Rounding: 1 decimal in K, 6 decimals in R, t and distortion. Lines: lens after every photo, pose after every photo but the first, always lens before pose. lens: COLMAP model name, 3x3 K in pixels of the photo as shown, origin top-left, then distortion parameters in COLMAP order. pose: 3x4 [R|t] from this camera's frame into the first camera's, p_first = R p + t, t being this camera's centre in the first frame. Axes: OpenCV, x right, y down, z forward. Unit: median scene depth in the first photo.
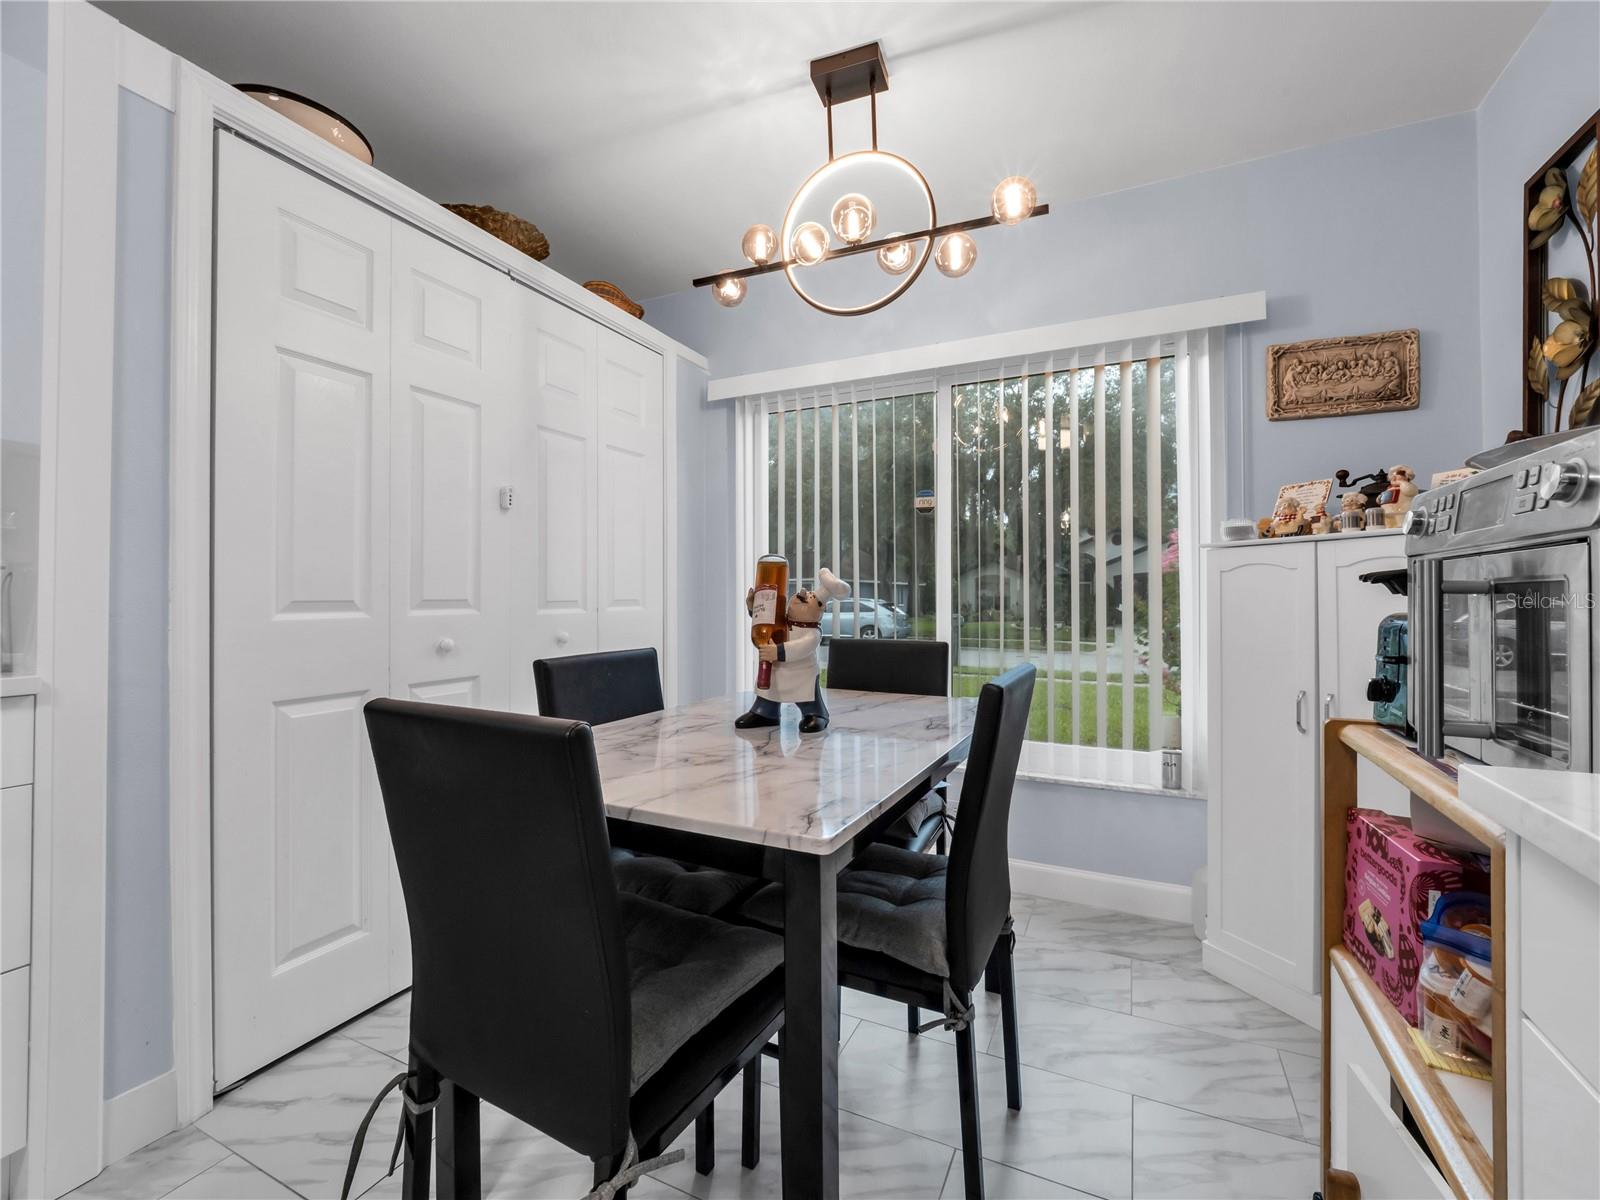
lens RADIAL K [[683.6, 0, 799.9], [0, 683.6, 590.7], [0, 0, 1]] dist [-0.011834, 0.003001]
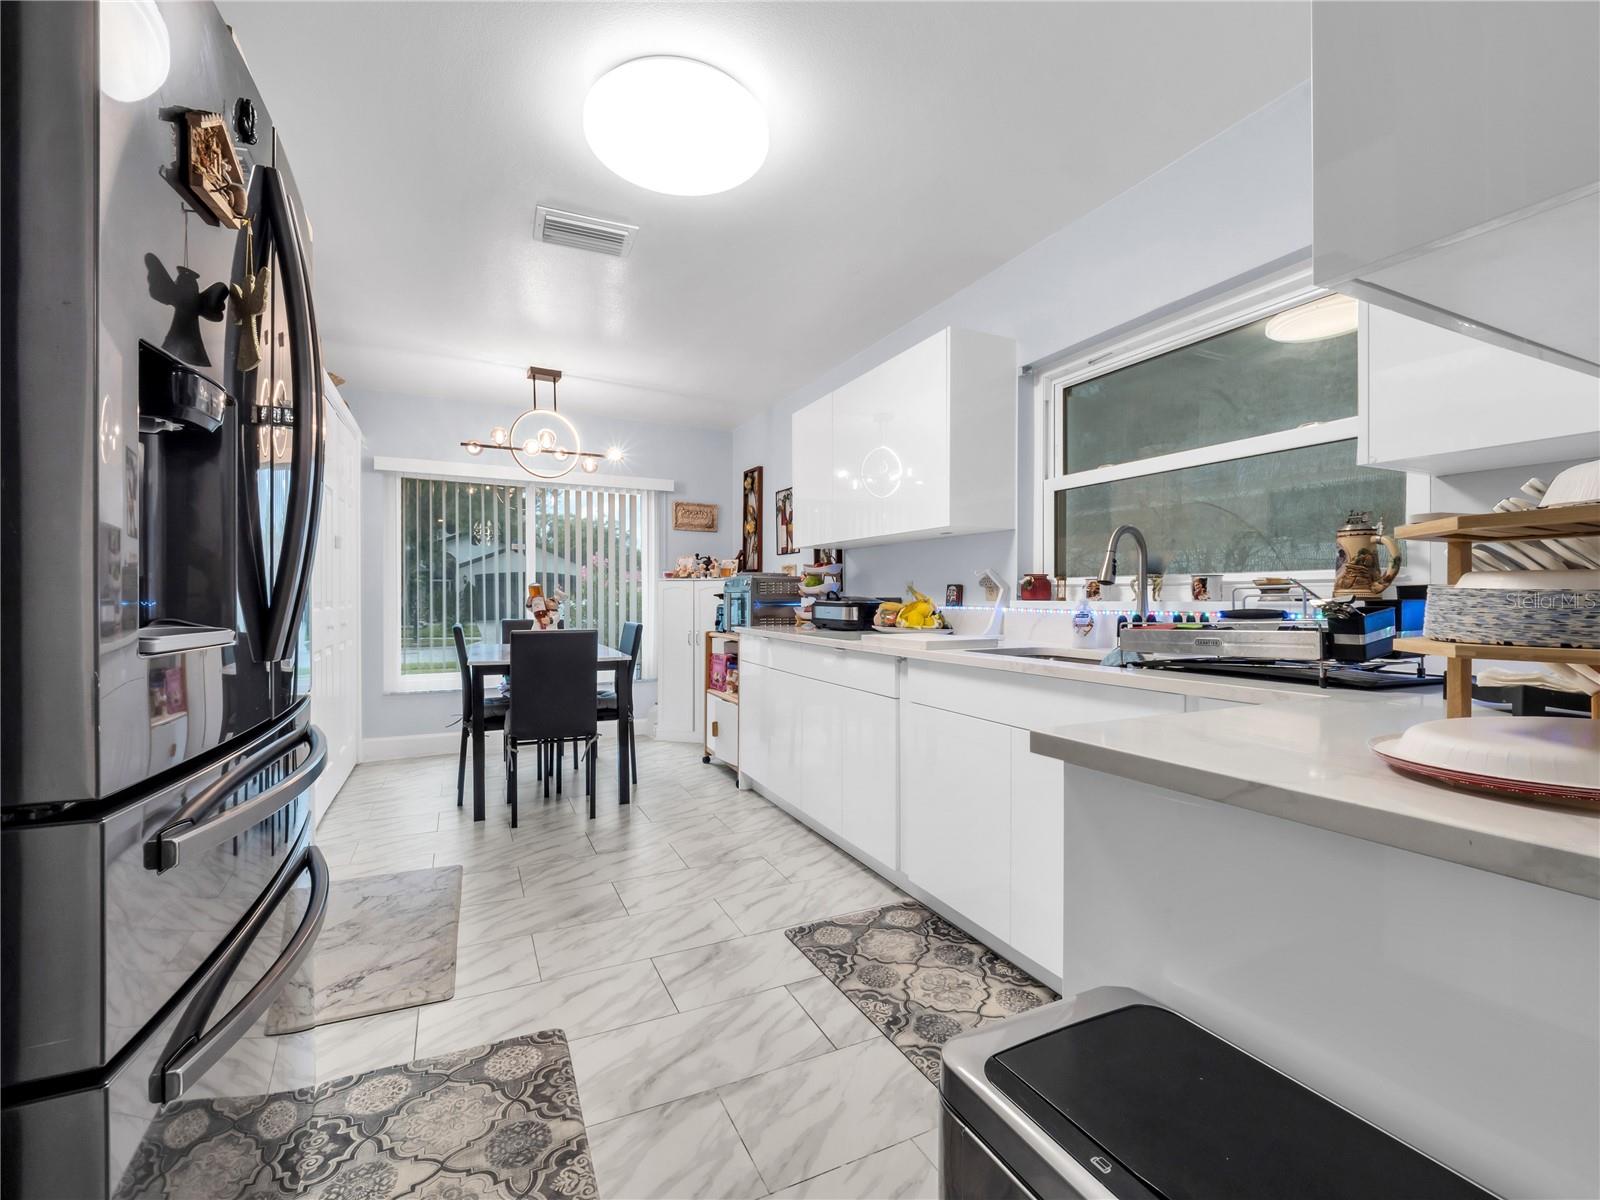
lens RADIAL K [[683.6, 0, 788.2], [0, 683.6, 599.2], [0, 0, 1]] dist [-0.011834, 0.003001]
pose [[0.633114, 0.001424, 0.774057, -1.307245], [-0.010716, 0.999919, 0.006925, -0.018322], [-0.773985, -0.012680, 0.633078, -1.225879]]
